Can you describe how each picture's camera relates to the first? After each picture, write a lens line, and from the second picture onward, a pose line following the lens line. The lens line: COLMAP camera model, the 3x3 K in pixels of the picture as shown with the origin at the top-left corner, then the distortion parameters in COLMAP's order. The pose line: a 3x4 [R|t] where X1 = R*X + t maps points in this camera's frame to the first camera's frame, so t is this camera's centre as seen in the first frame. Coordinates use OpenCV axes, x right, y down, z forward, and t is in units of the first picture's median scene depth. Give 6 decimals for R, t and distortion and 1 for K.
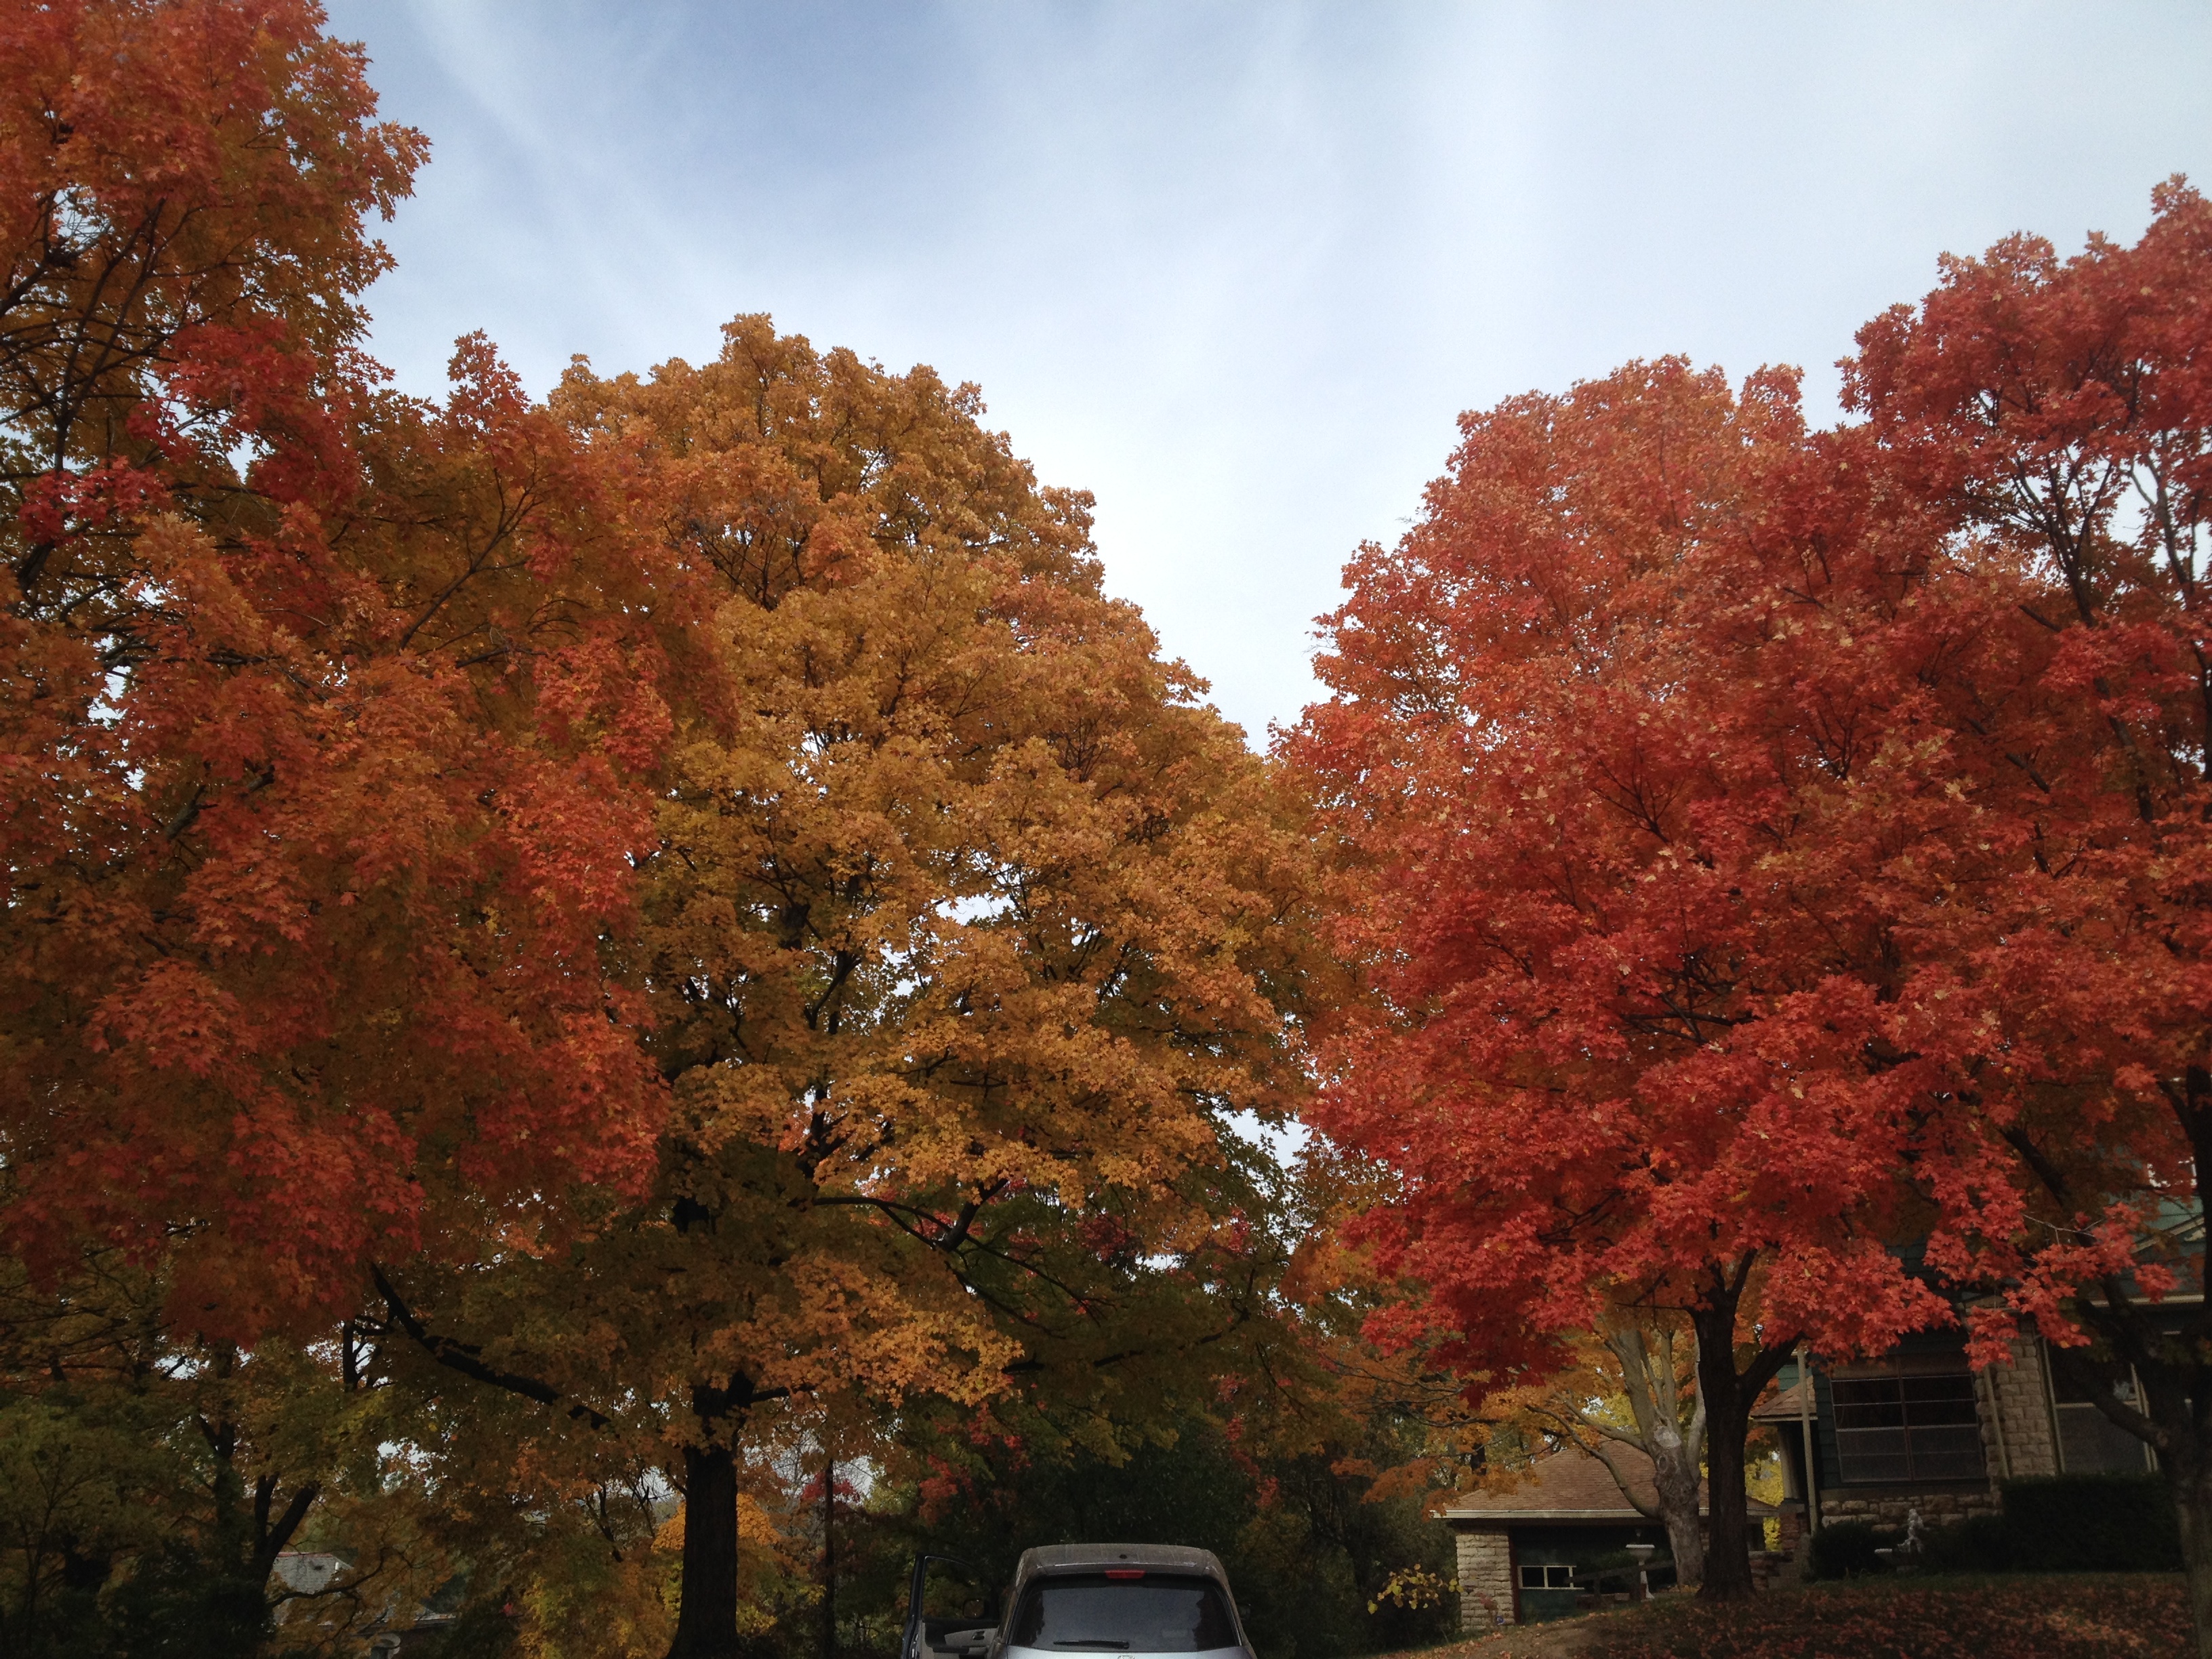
lens RADIAL K [[1944.6, 0, 1072.7], [0, 1944.6, 794.8], [0, 0, 1]] dist [0.003304, -0.084664]
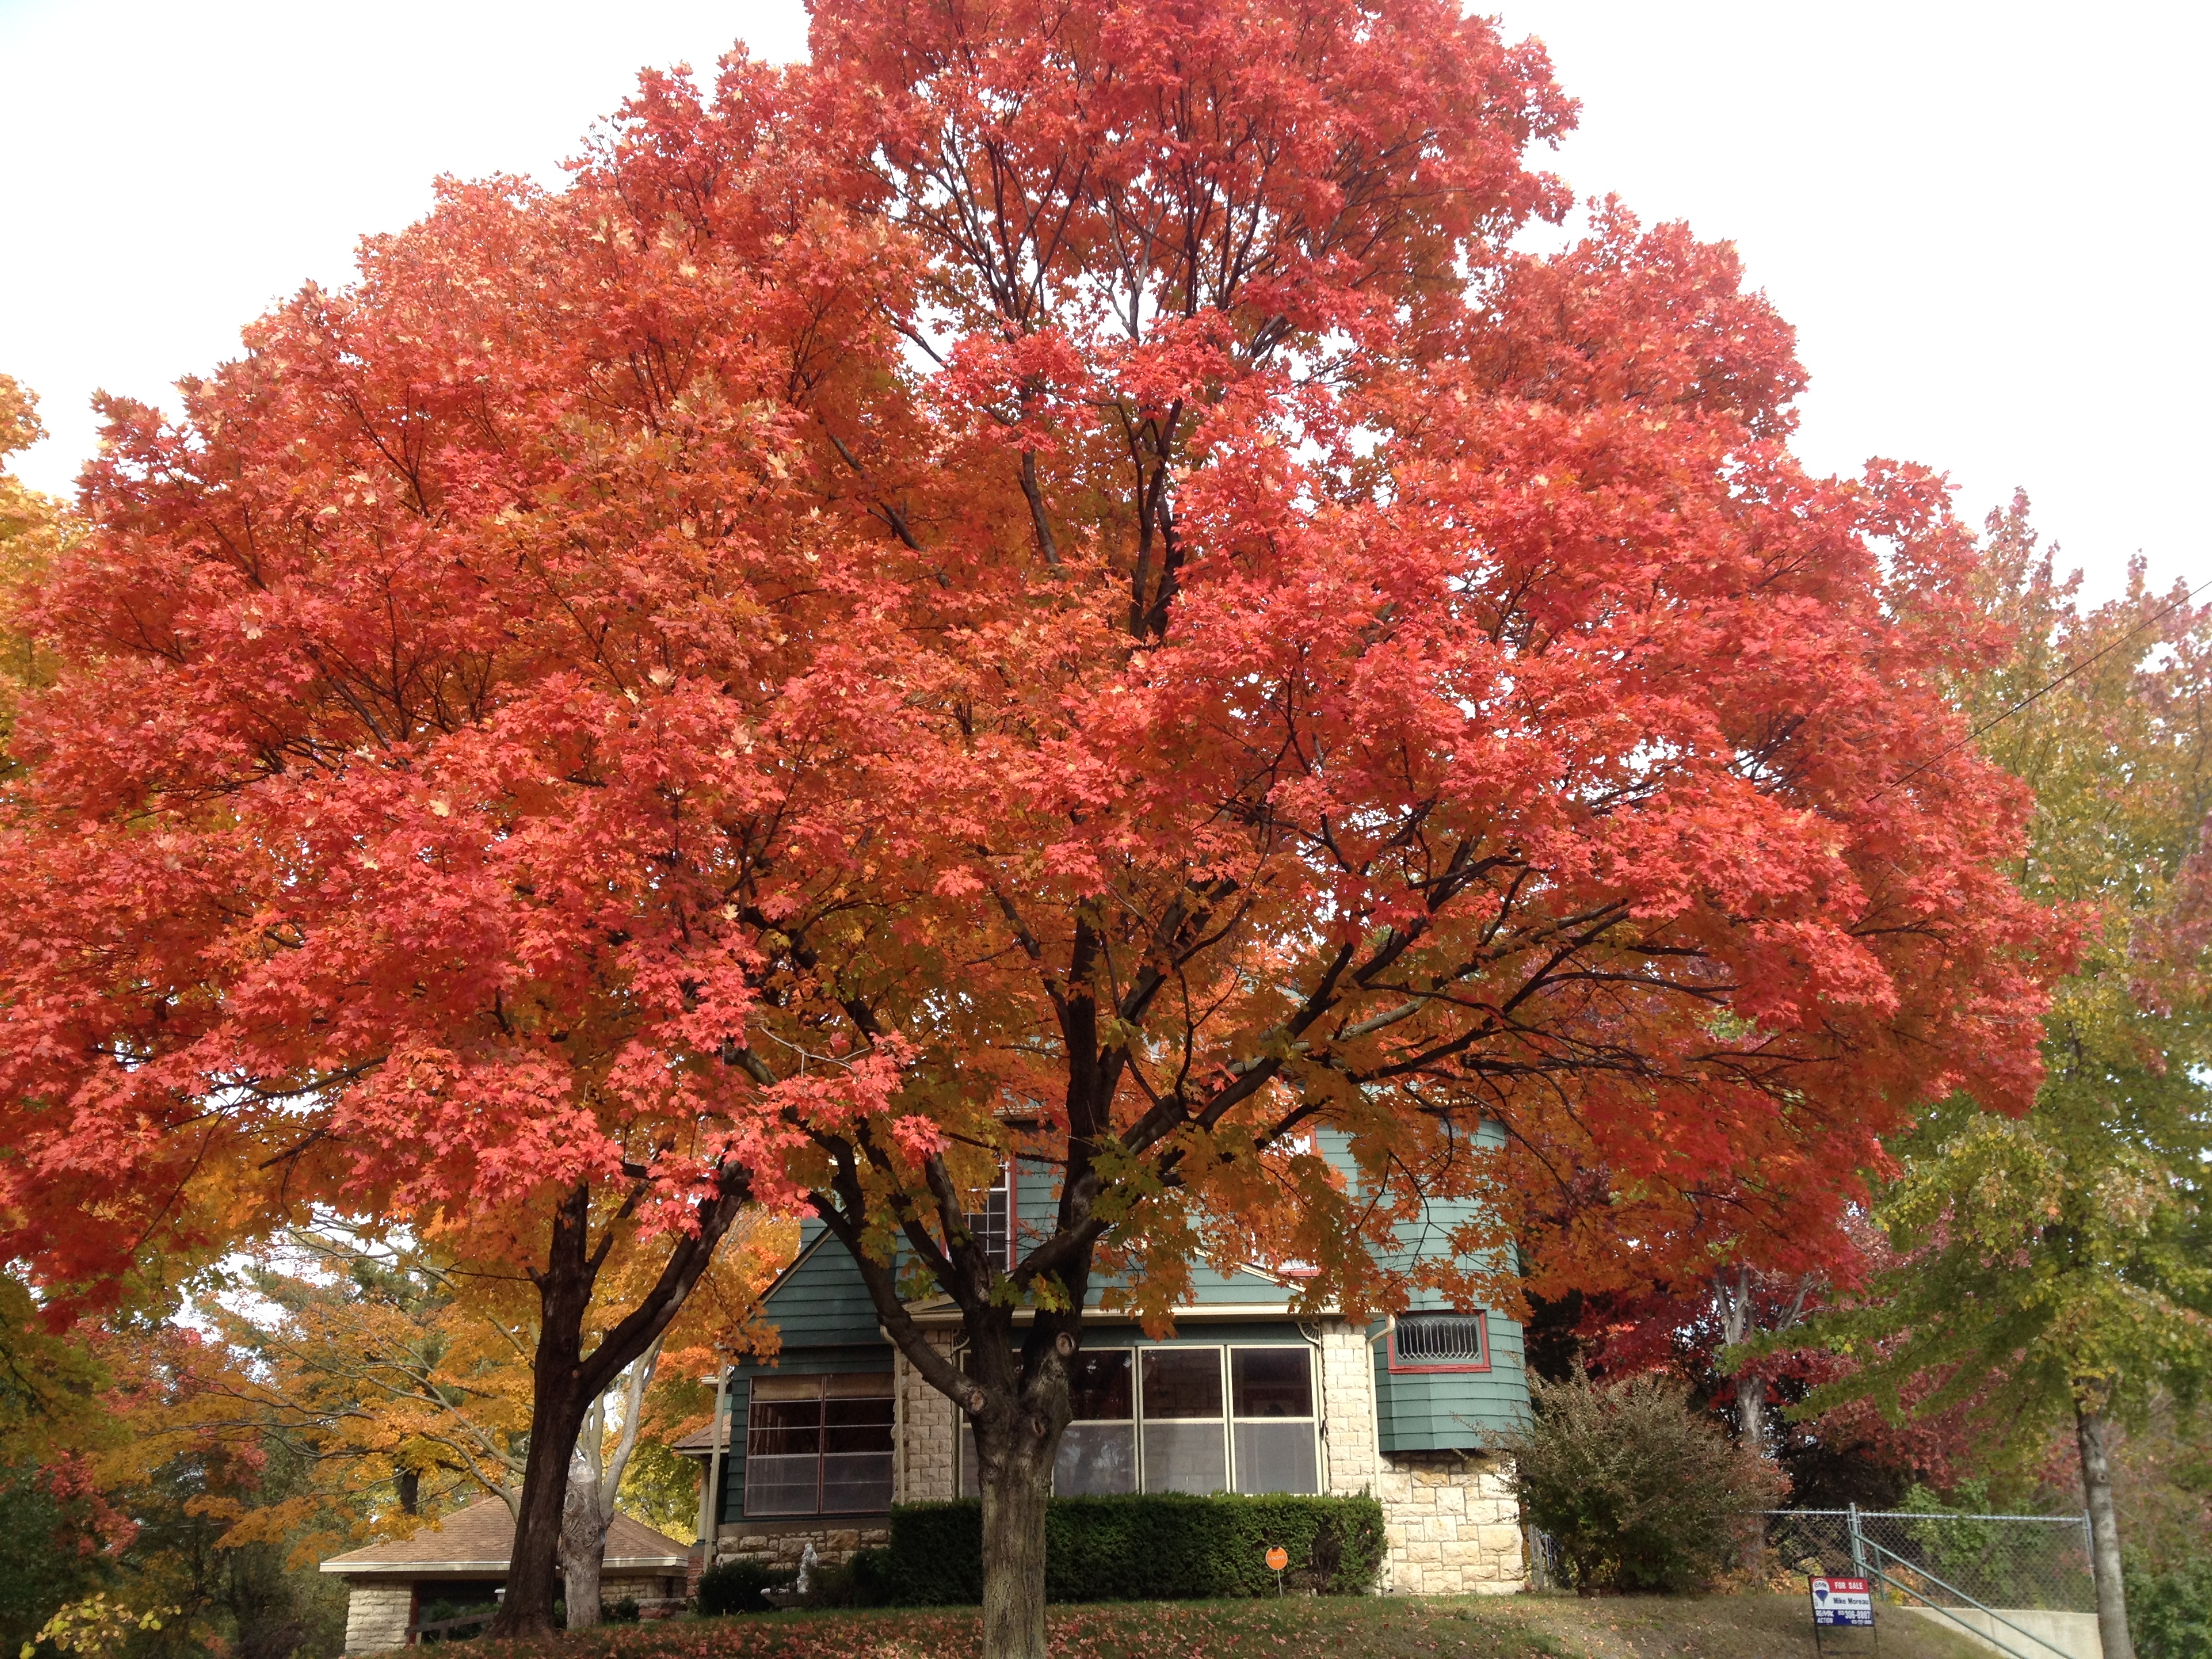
lens RADIAL K [[1944.6, 0, 1072.7], [0, 1944.6, 794.8], [0, 0, 1]] dist [0.003304, -0.084664]
pose [[0.898293, 0.146785, 0.414154, 0.259056], [-0.132216, 0.989165, -0.063807, 0.145450], [-0.419032, 0.002560, 0.907968, 0.281363]]
